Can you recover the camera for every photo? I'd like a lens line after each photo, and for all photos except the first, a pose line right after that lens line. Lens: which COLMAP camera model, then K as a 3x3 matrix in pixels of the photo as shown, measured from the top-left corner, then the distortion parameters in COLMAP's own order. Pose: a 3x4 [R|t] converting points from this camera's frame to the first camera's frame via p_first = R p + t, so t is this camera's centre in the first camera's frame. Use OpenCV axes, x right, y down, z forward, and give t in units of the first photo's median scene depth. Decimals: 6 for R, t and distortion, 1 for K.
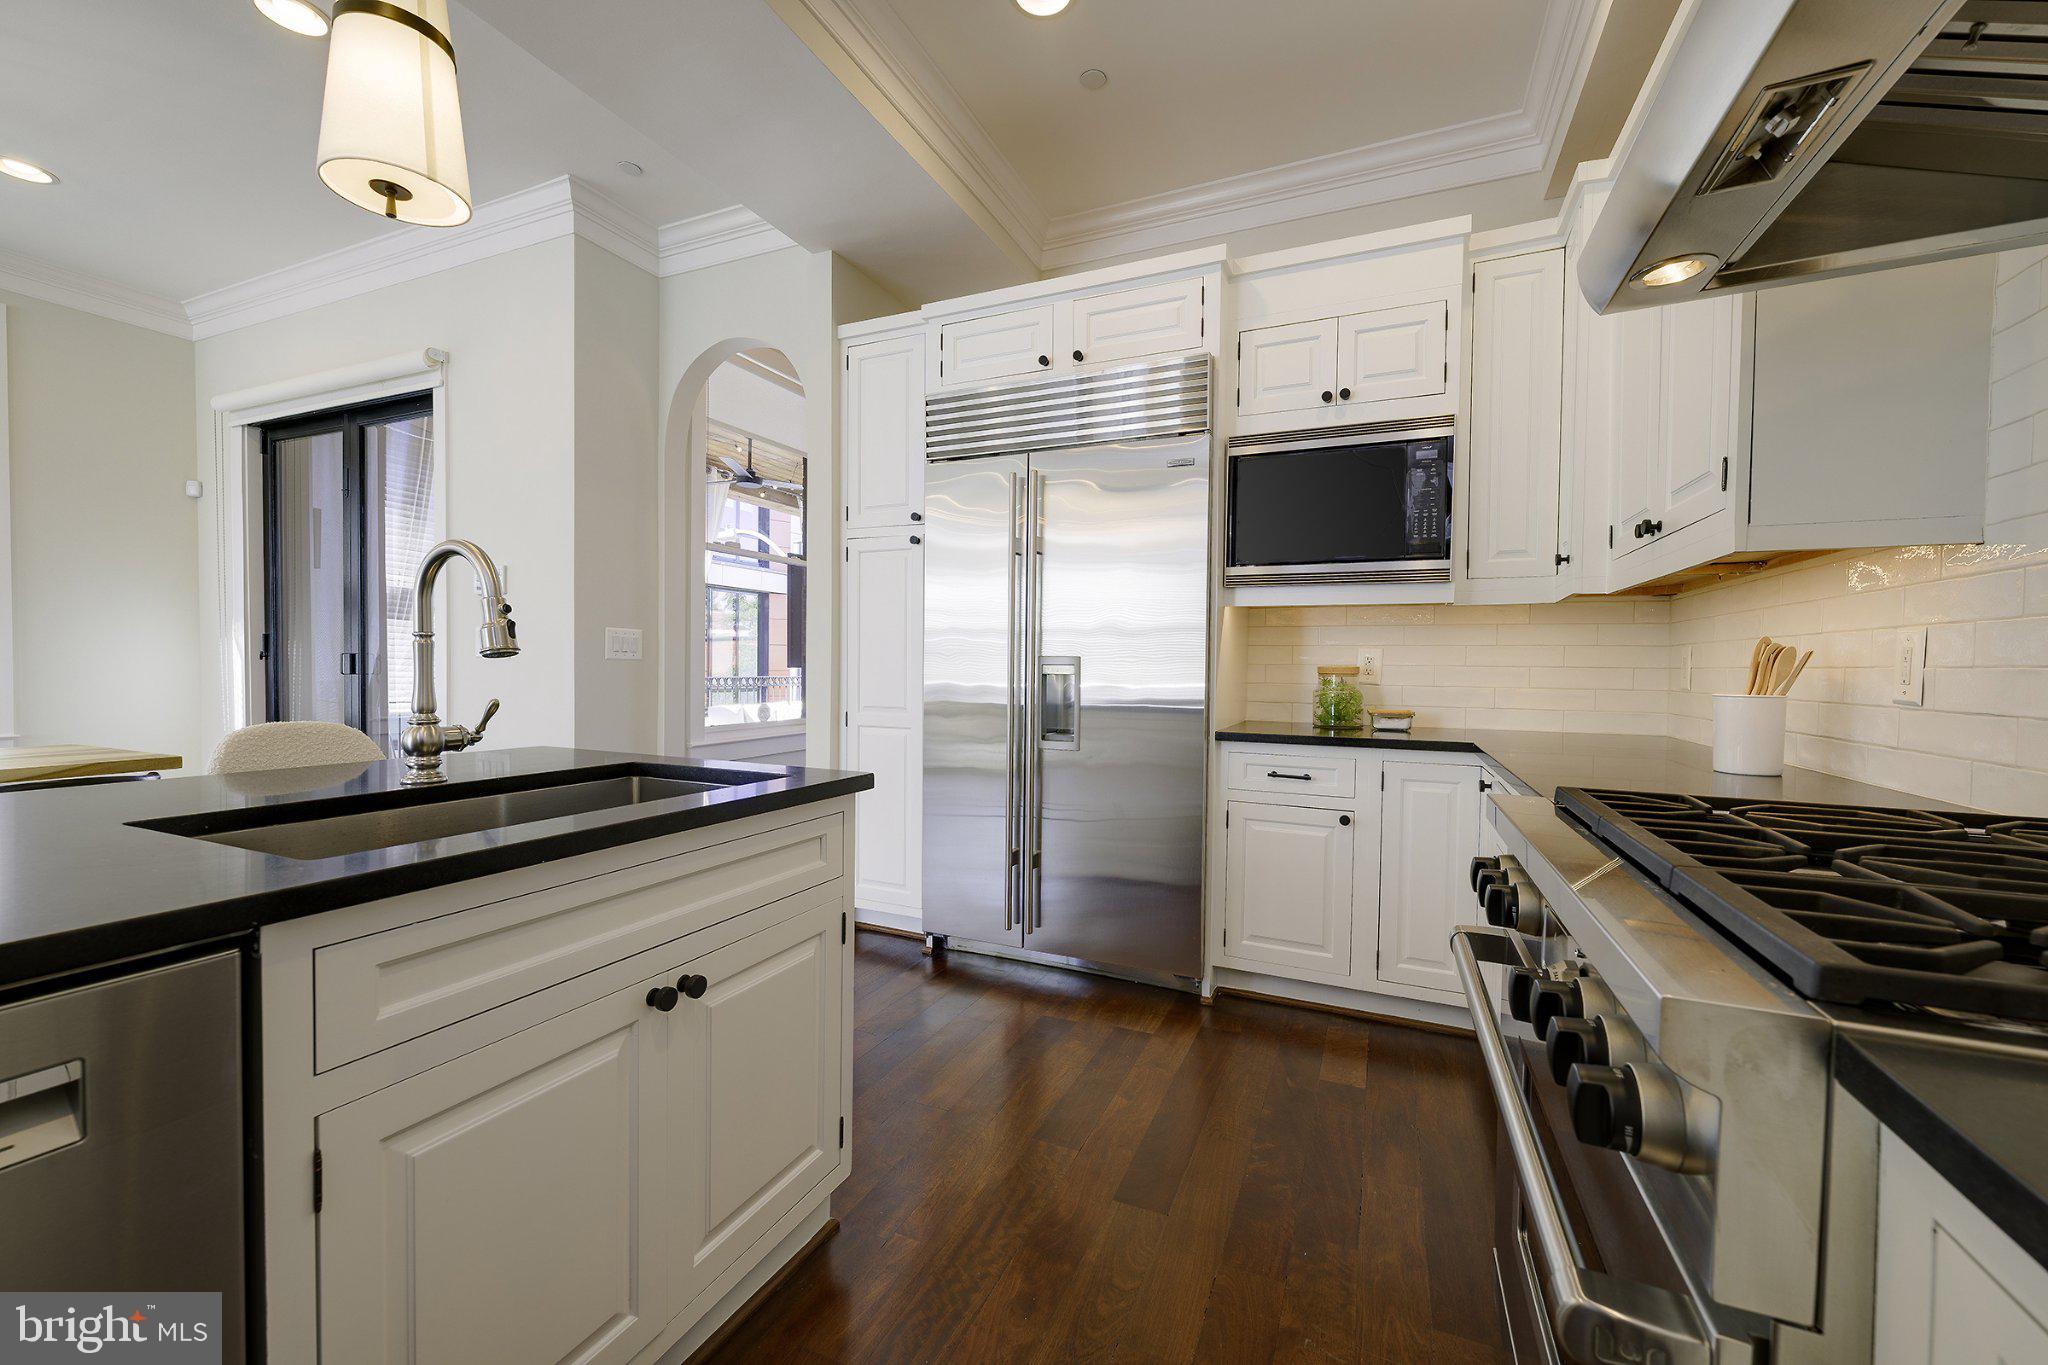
lens RADIAL K [[818.9, 0, 1024.0], [0, 818.9, 682.5], [0, 0, 1]] dist [-0.000300, -0.000132]
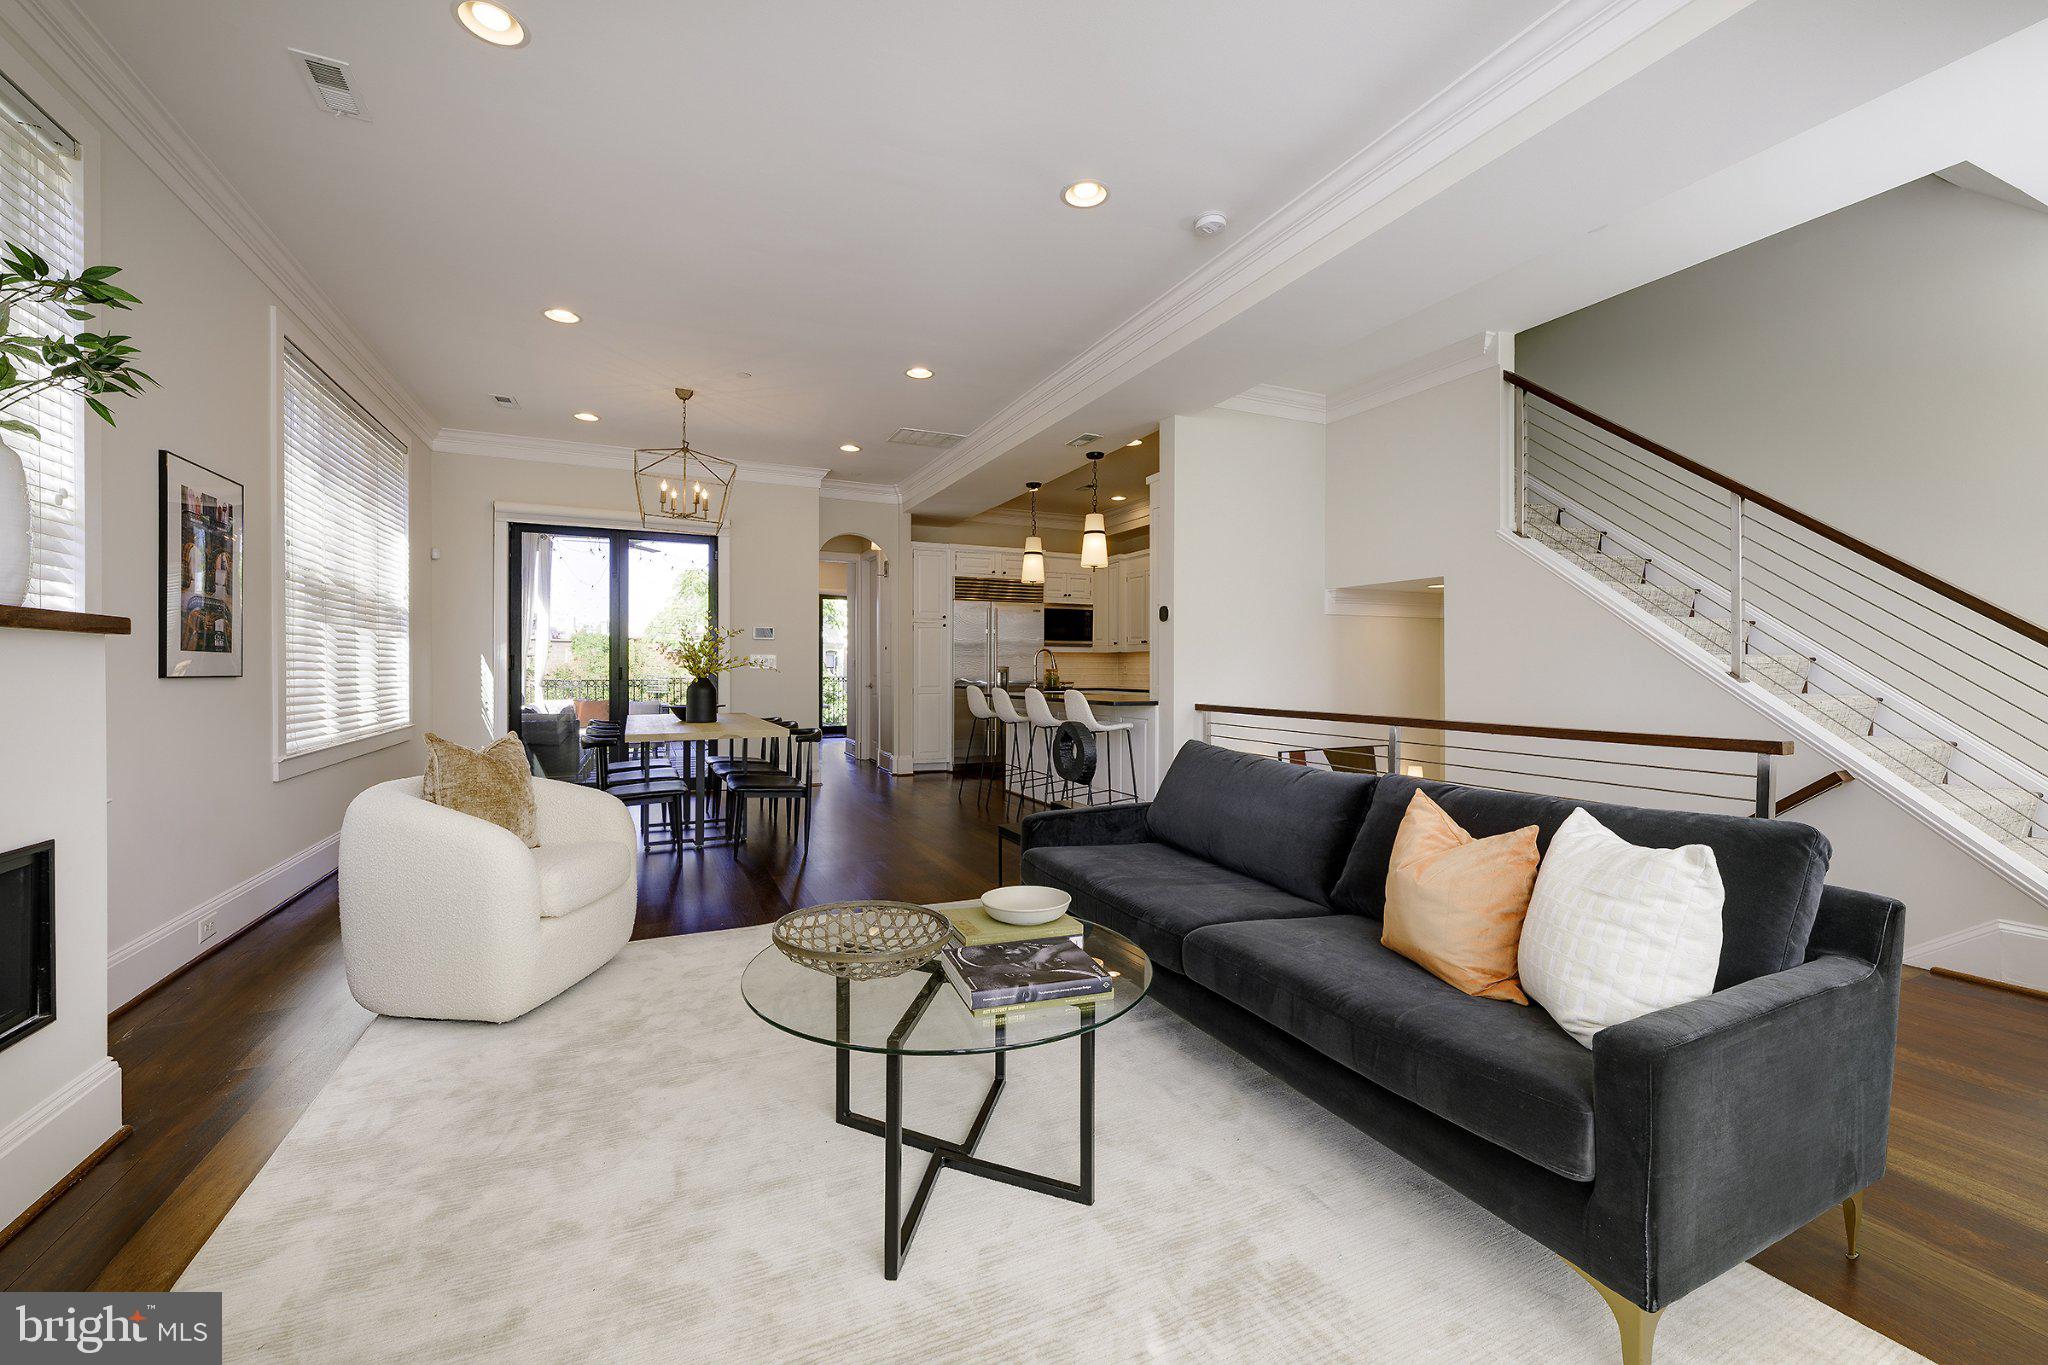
lens RADIAL K [[807.0, 0, 1024.0], [0, 807.0, 682.5], [0, 0, 1]] dist [0.000670, 0.000116]
pose [[0.669640, -0.025240, 0.742257, -2.151066], [0.016123, 0.999681, 0.019448, -0.029396], [-0.742511, -0.001055, 0.669833, -1.129011]]
